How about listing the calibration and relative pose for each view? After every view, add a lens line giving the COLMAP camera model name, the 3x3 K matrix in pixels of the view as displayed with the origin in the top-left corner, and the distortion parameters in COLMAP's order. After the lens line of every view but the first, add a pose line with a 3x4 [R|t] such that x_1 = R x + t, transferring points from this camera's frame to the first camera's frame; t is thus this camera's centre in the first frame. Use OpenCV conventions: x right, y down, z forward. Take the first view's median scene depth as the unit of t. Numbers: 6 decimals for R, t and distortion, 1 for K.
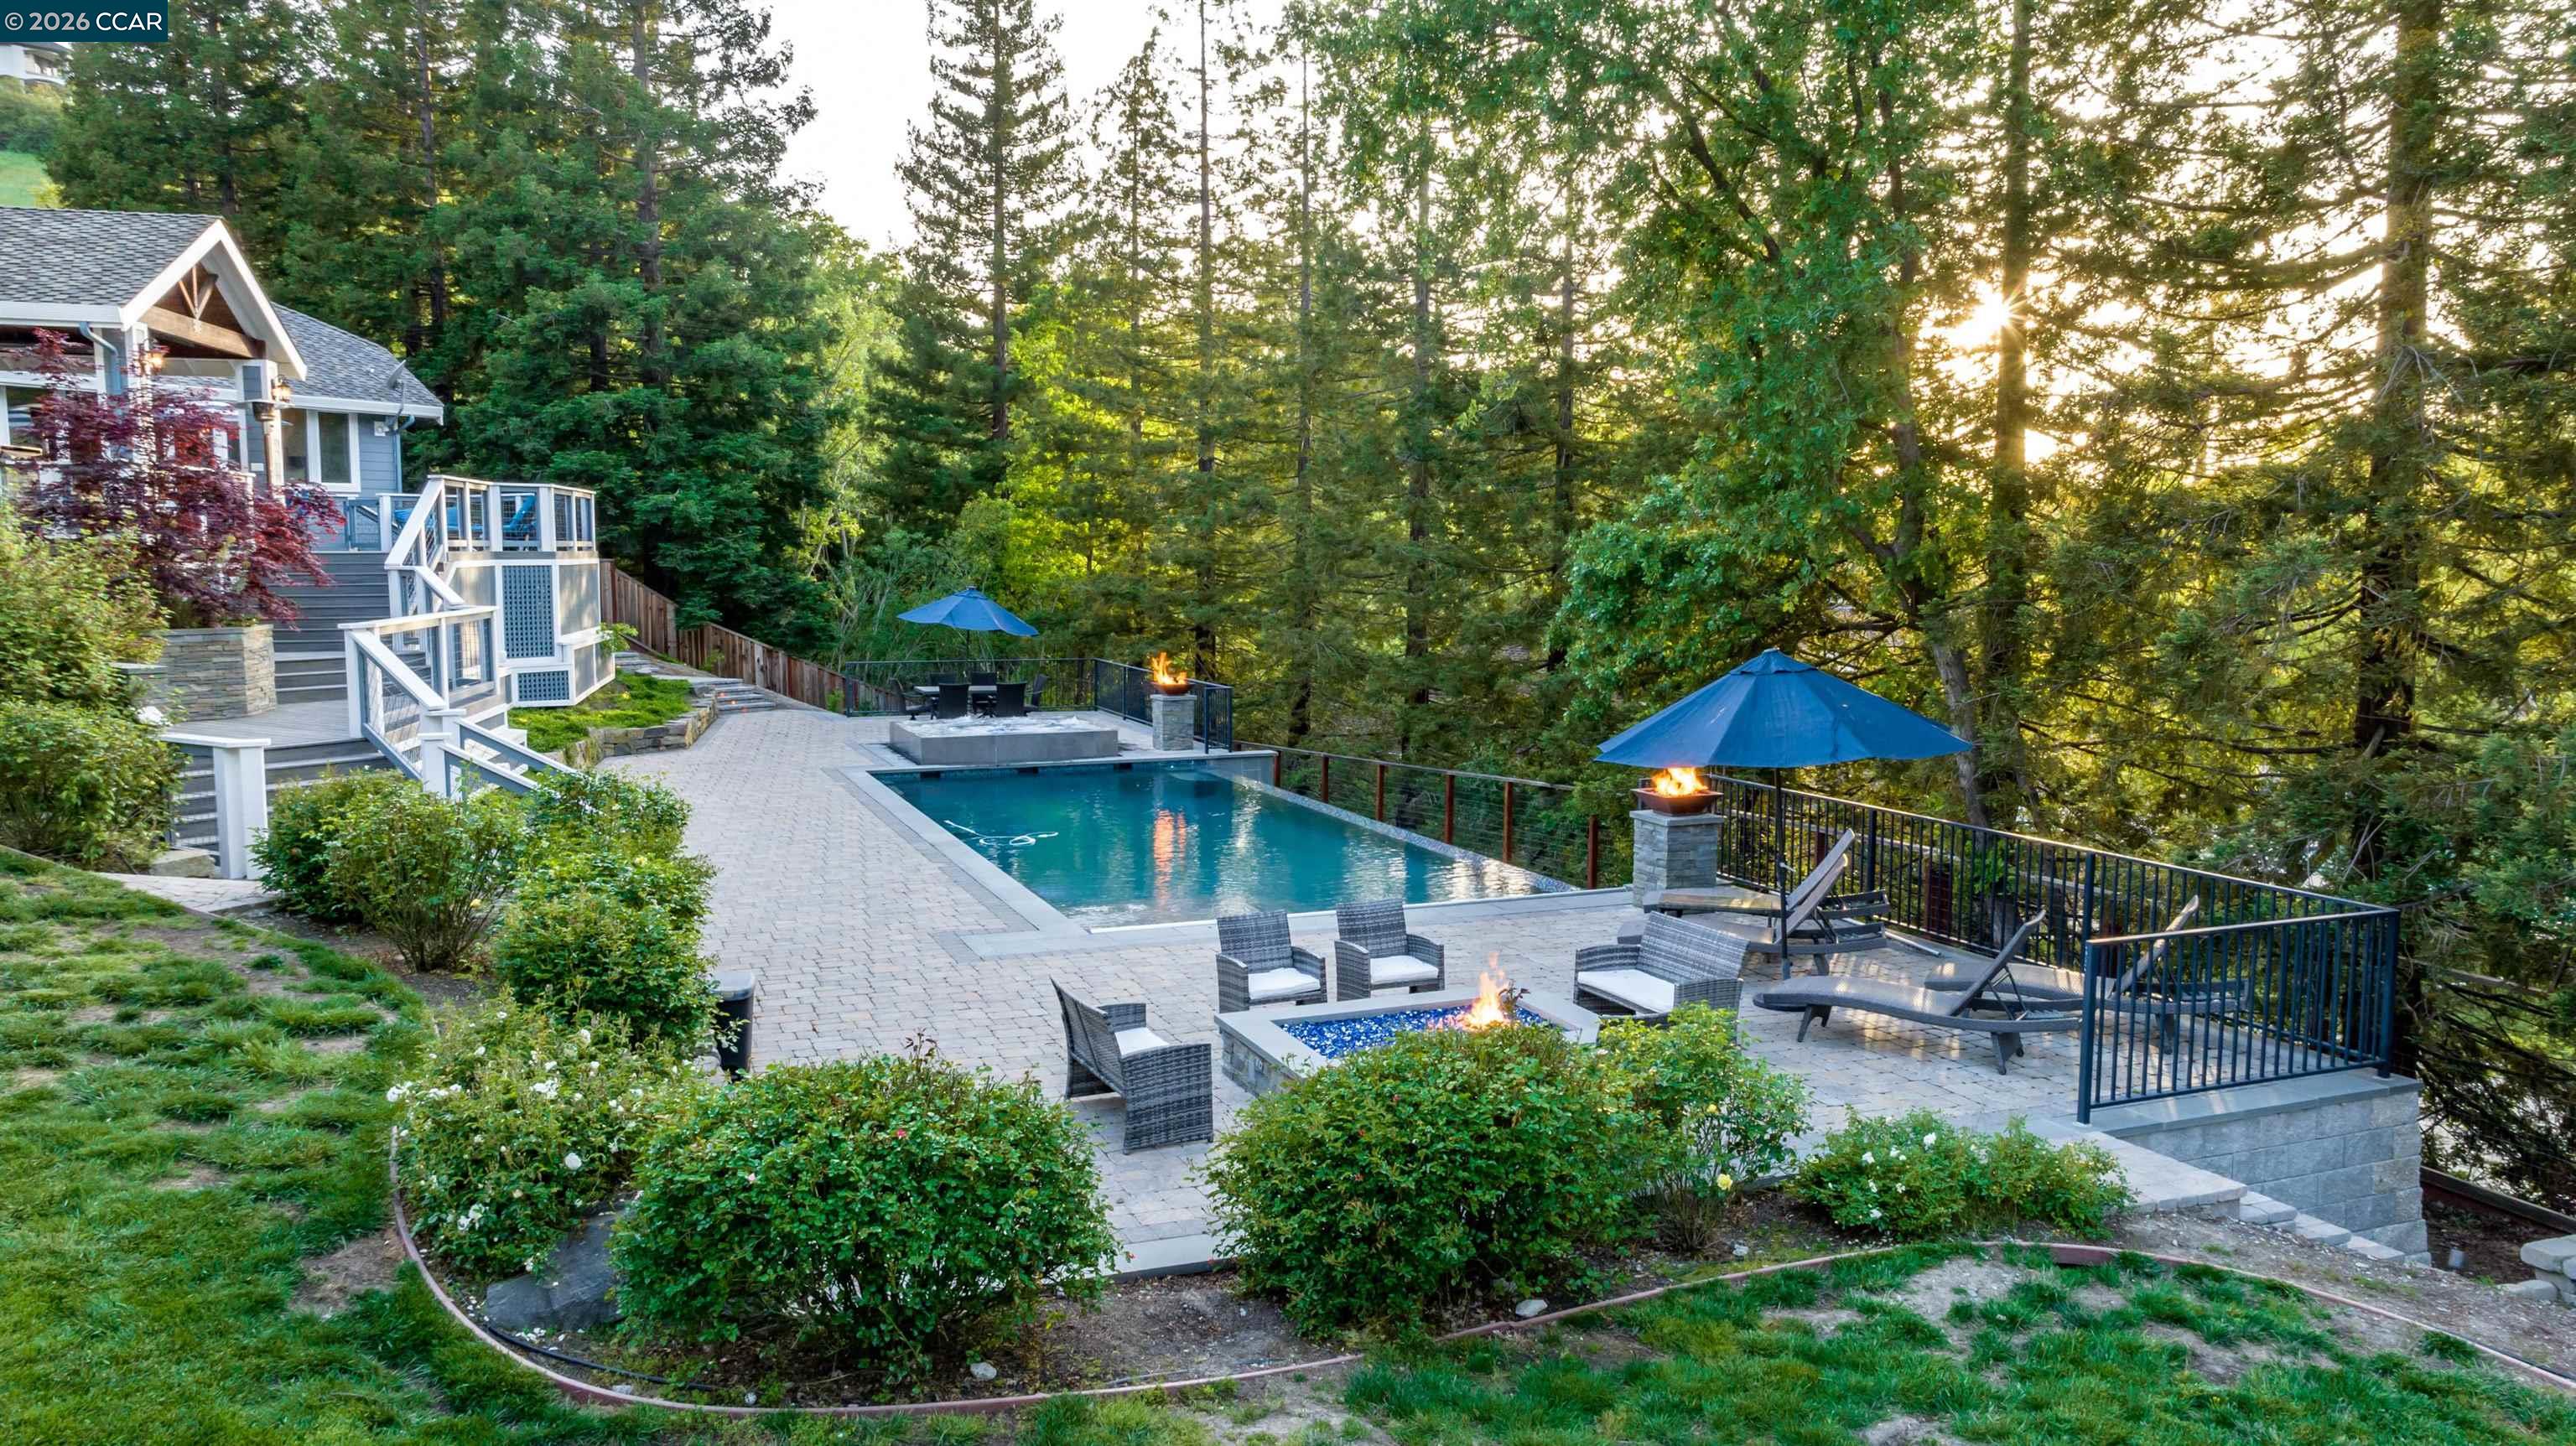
lens RADIAL K [[1826.8, 0, 1291.3], [0, 1826.8, 719.1], [0, 0, 1]] dist [-0.011374, 0.033661]
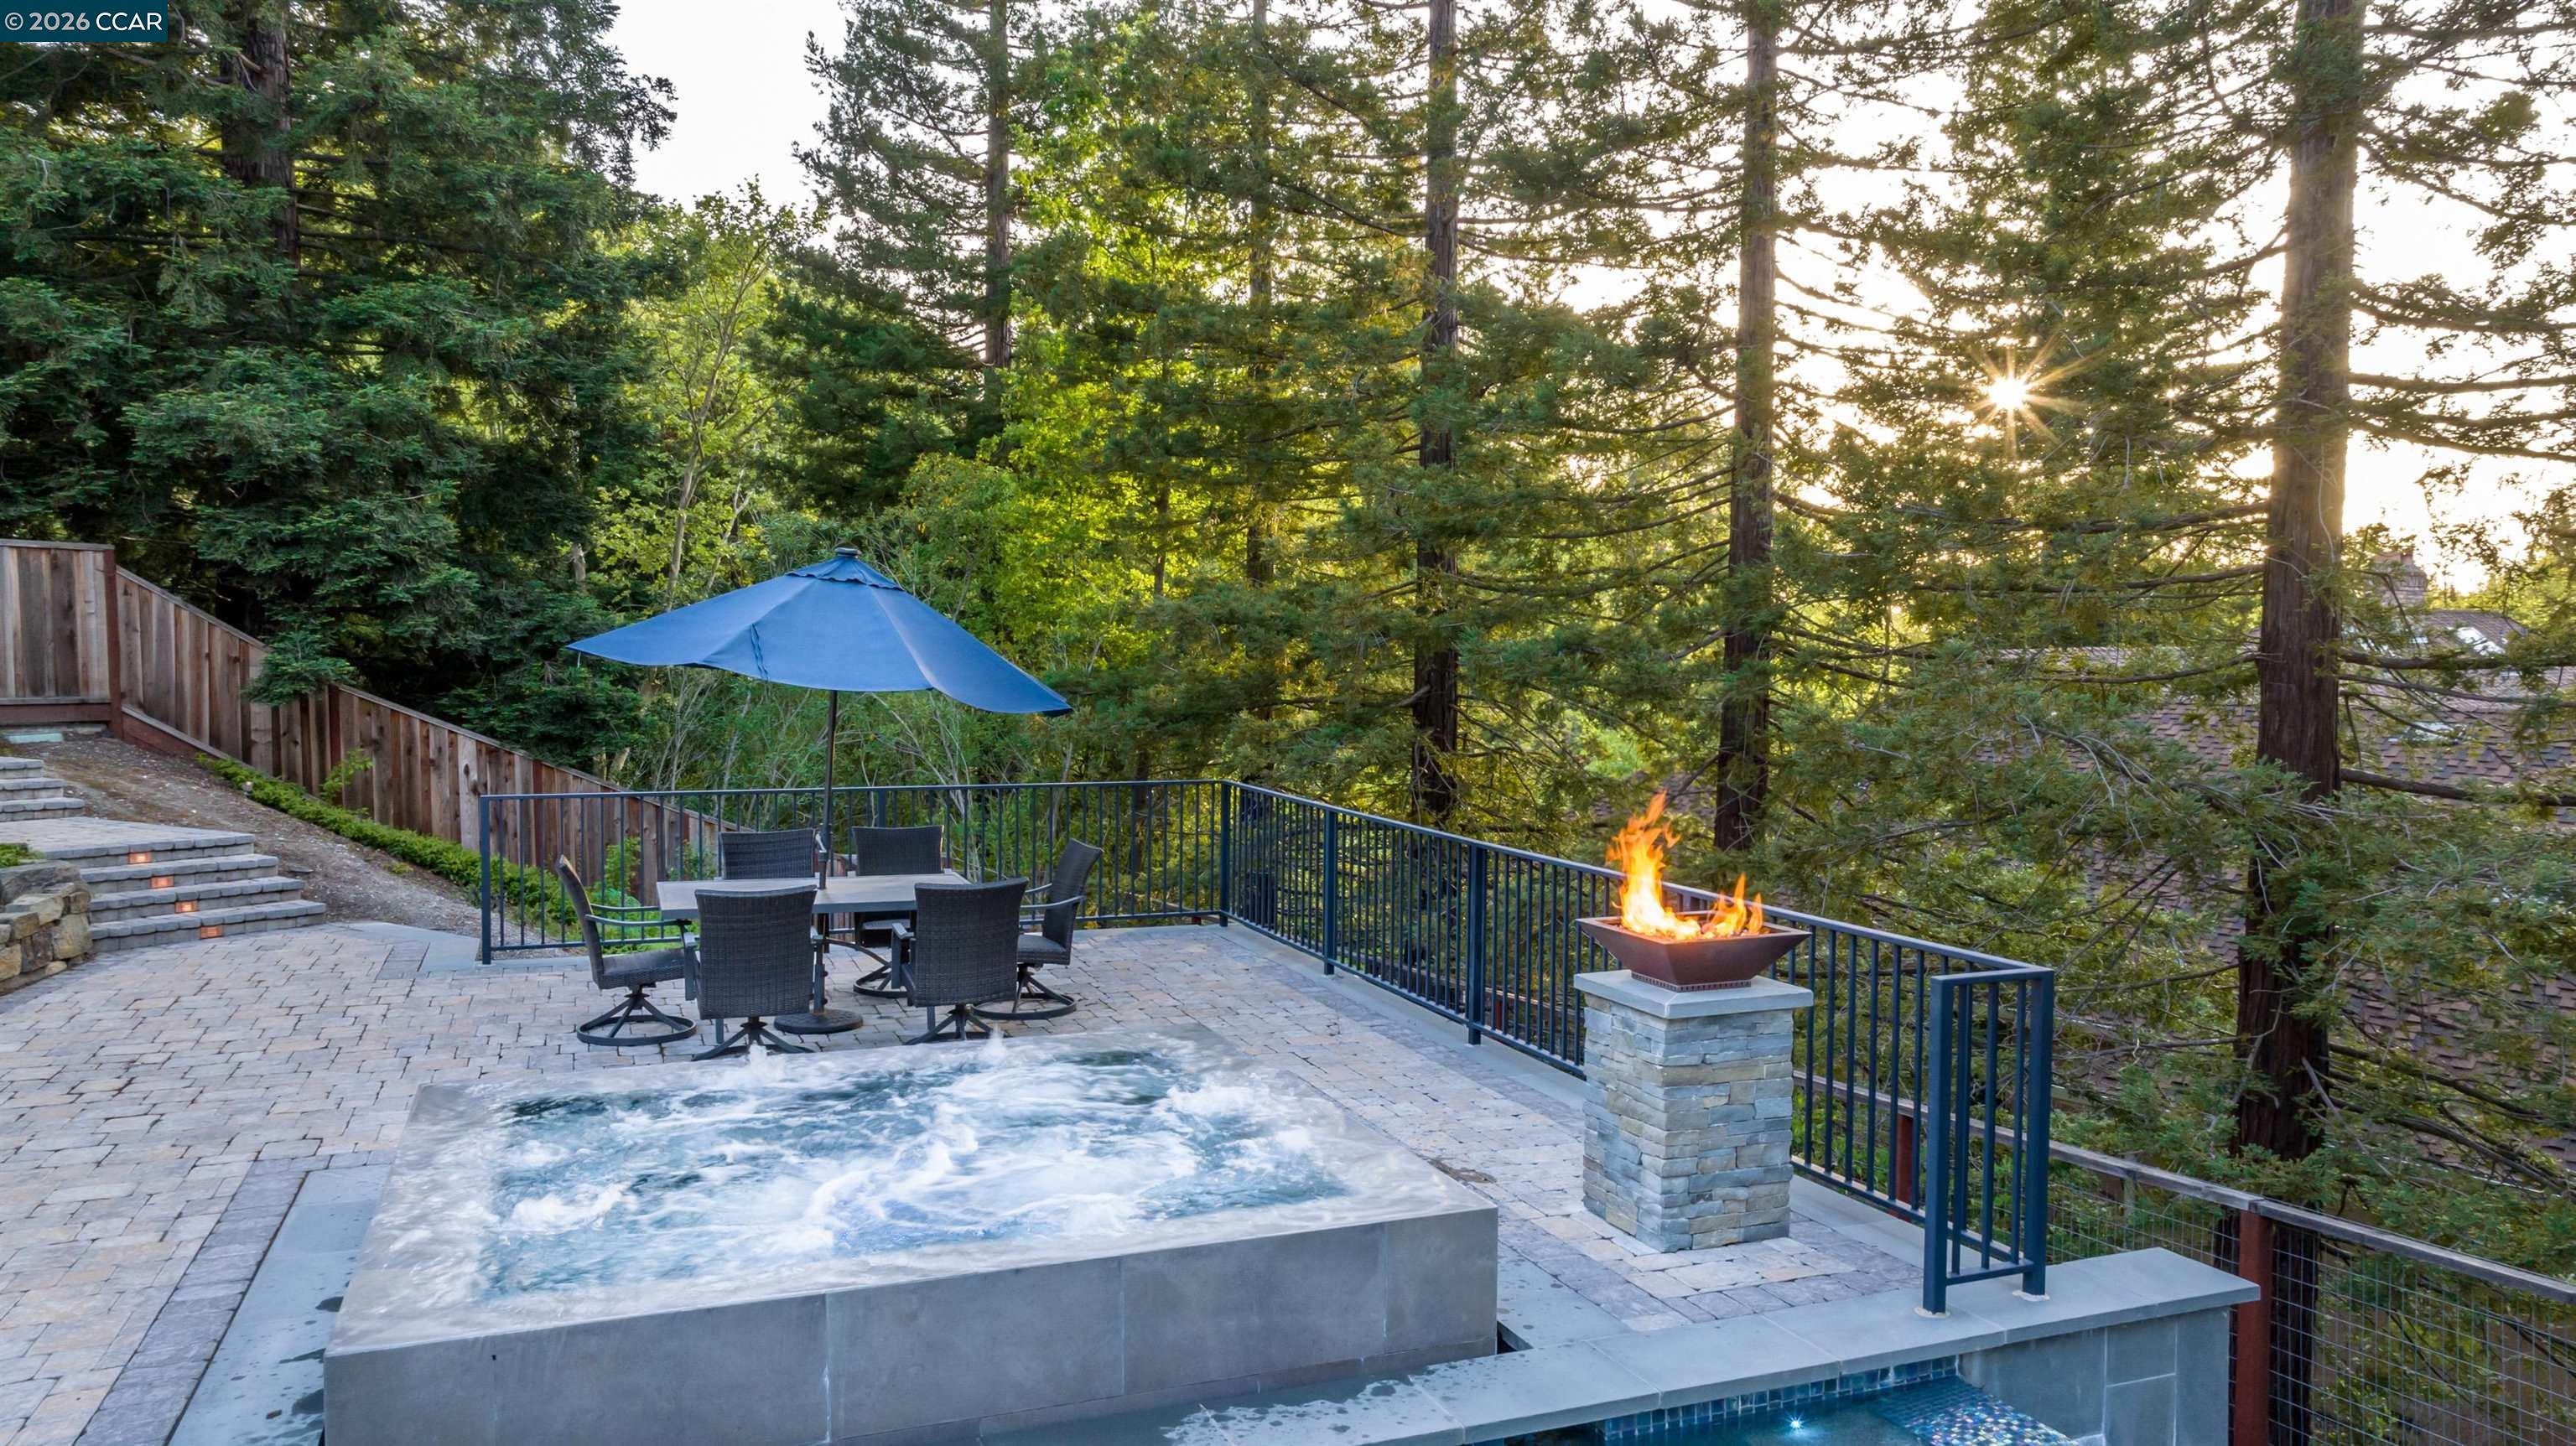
lens RADIAL K [[1826.8, 0, 1279.1], [0, 1826.8, 734.7], [0, 0, 1]] dist [-0.011374, 0.033661]
pose [[0.999886, 0.003820, -0.014615, -0.082094], [-0.004394, 0.999213, -0.039431, -0.025744], [0.014453, 0.039490, 0.999115, 0.575668]]
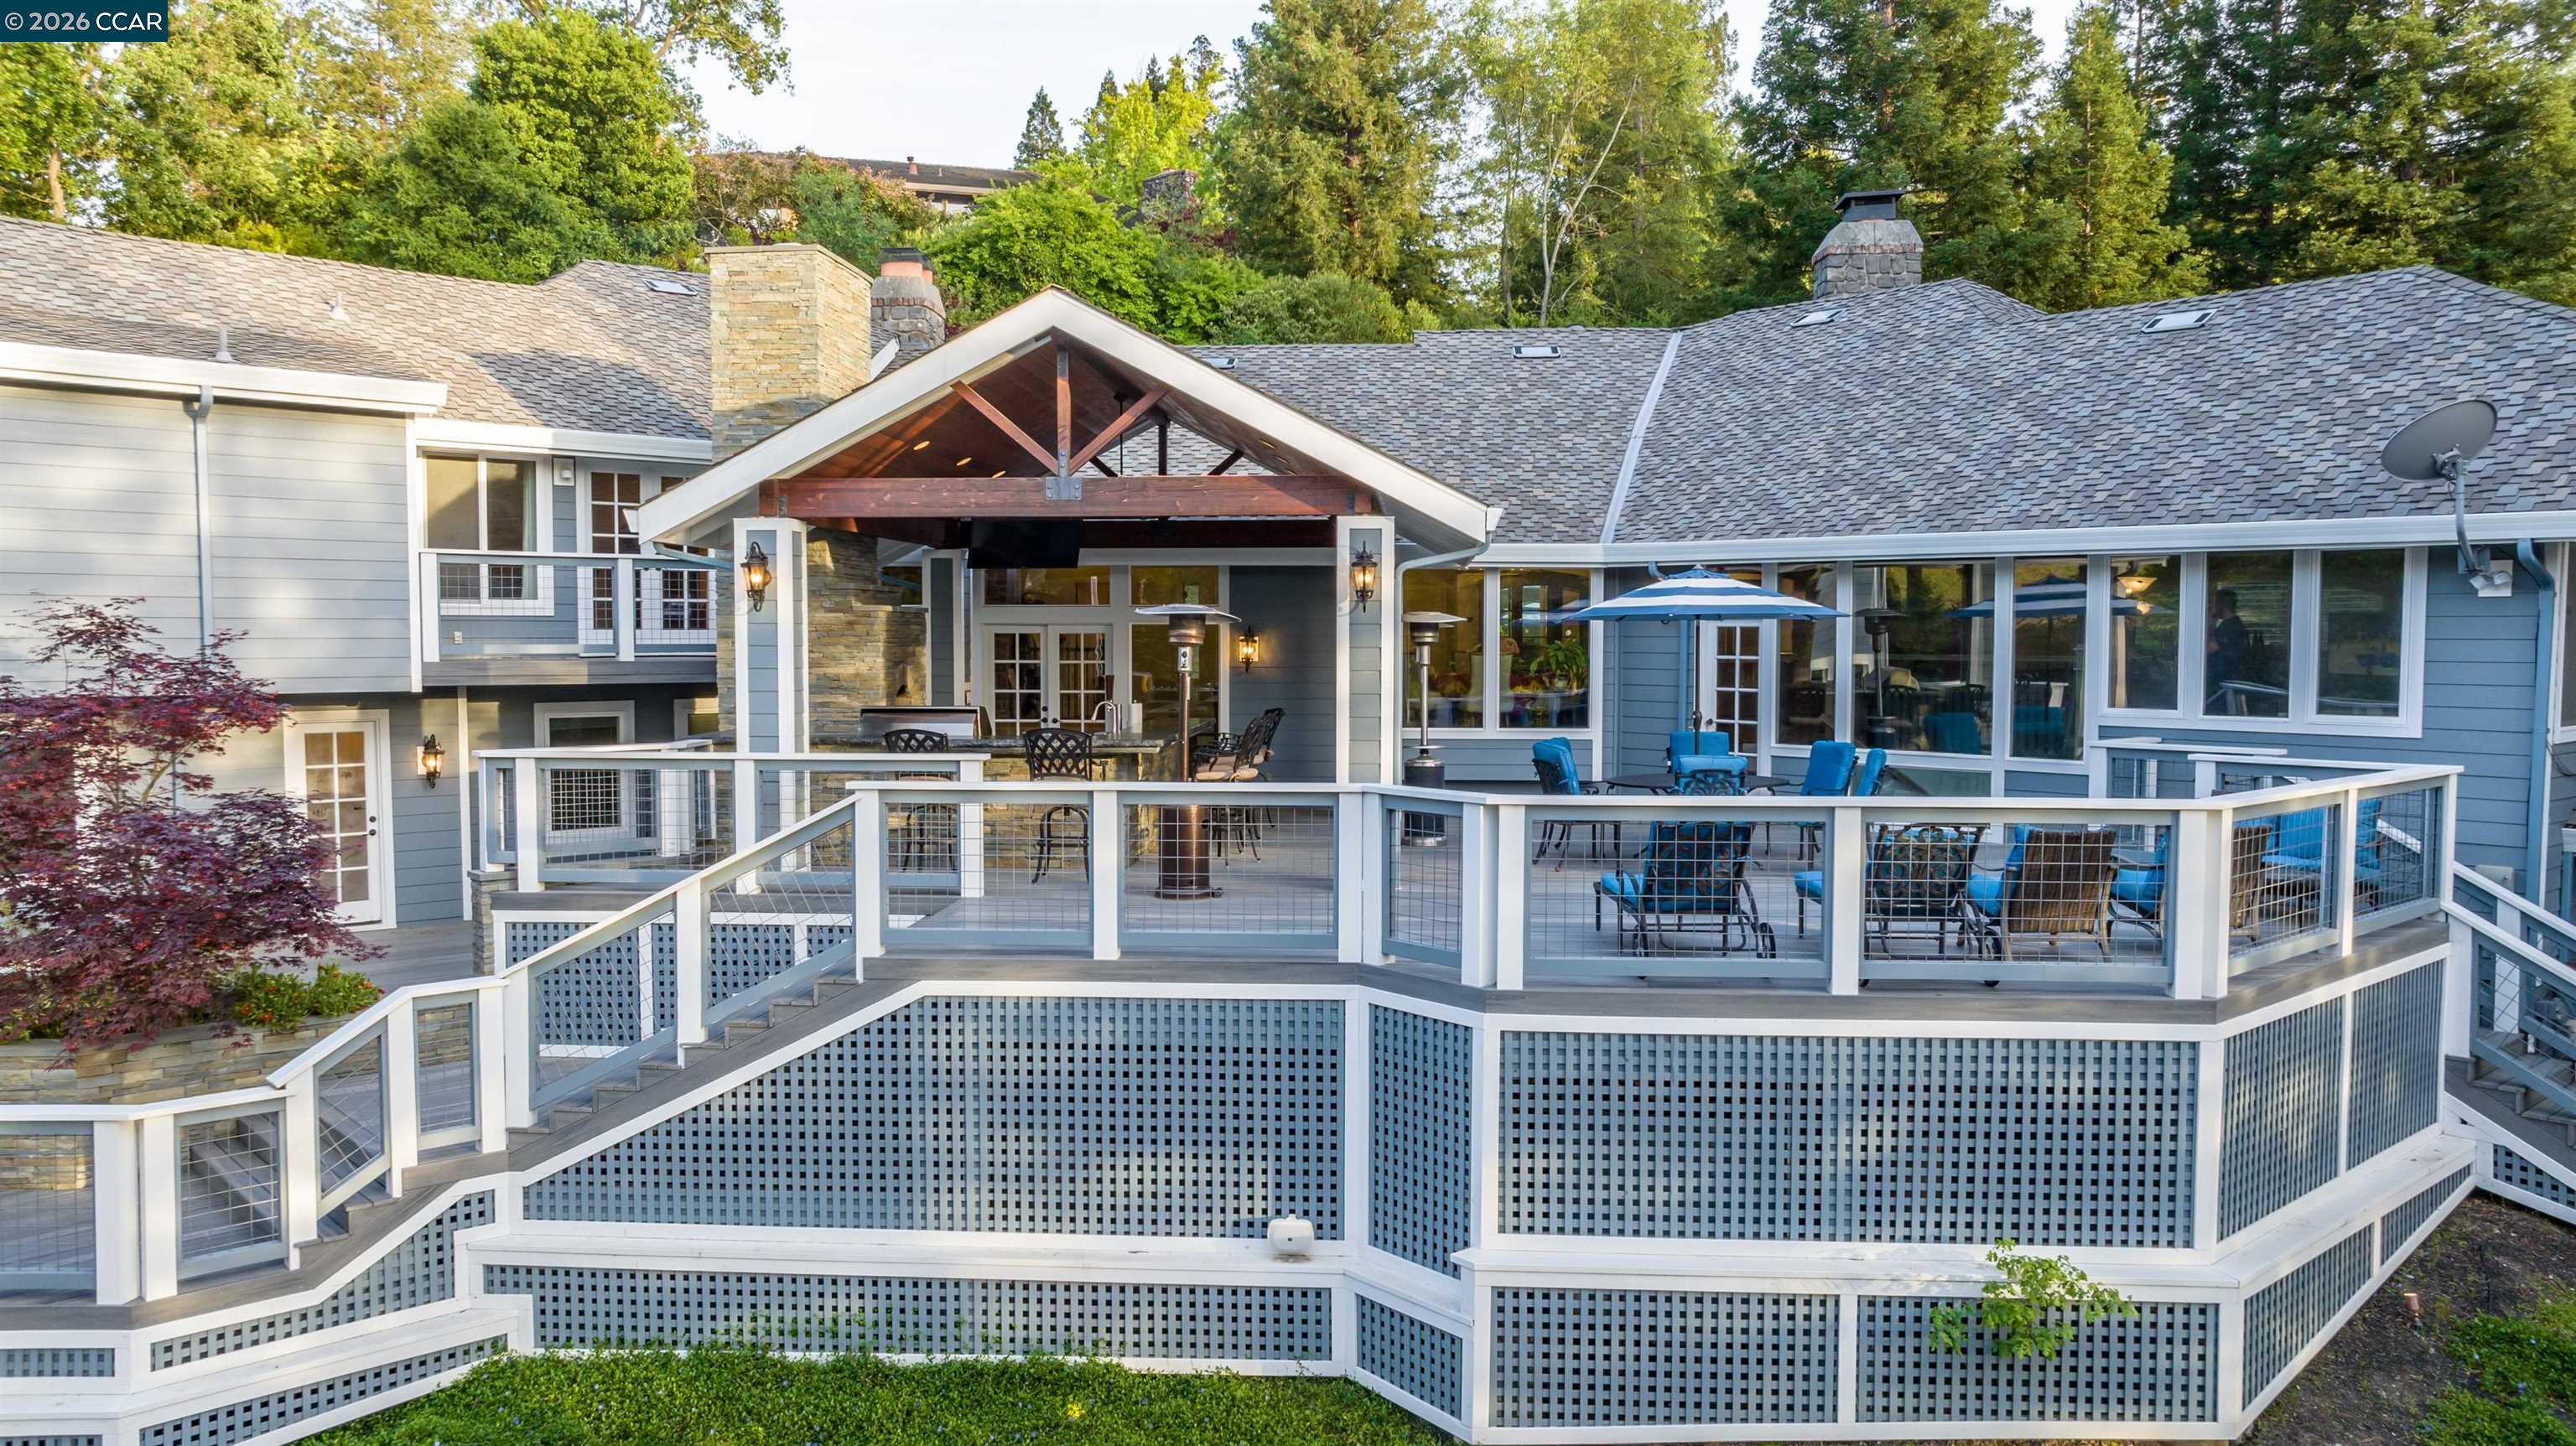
lens RADIAL K [[1826.8, 0, 1291.5], [0, 1826.8, 715.2], [0, 0, 1]] dist [-0.011374, 0.033661]
pose [[-0.265062, 0.044368, -0.963210, -0.045684], [-0.091206, 0.993308, 0.070853, -0.118254], [0.959908, 0.106631, -0.259242, 0.753319]]
